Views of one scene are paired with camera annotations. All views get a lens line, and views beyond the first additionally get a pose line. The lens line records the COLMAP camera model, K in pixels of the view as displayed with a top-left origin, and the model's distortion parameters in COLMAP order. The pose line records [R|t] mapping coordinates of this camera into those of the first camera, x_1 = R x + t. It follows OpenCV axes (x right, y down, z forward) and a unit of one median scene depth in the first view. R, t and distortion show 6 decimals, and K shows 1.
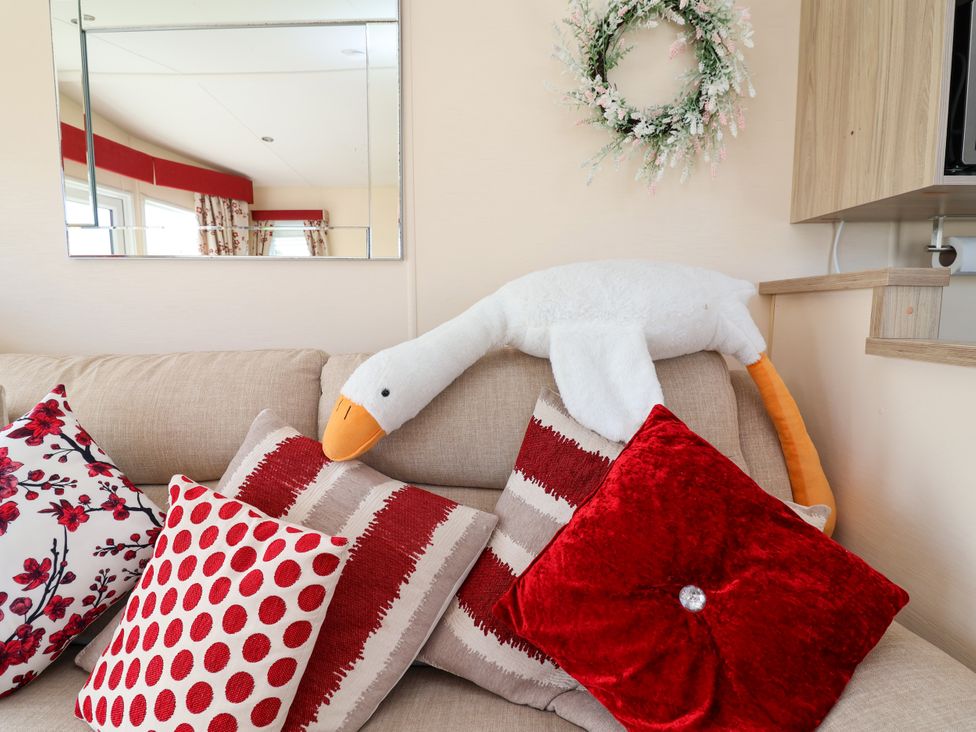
lens RADIAL K [[522.8, 0, 482.8], [0, 522.8, 363.0], [0, 0, 1]] dist [-0.010559, -0.006283]
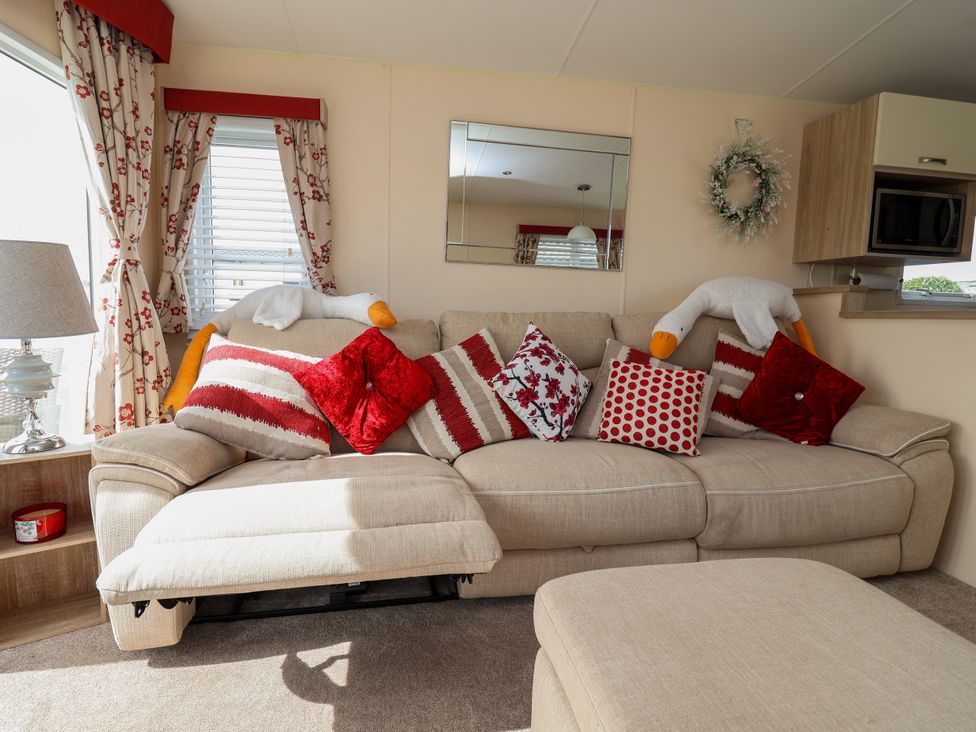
lens RADIAL K [[522.8, 0, 472.7], [0, 522.8, 362.2], [0, 0, 1]] dist [-0.010559, -0.006283]
pose [[0.981427, 0.012541, 0.191426, -1.439374], [-0.009376, 0.999804, -0.017431, 0.247205], [-0.191607, 0.015312, 0.981352, -1.102097]]
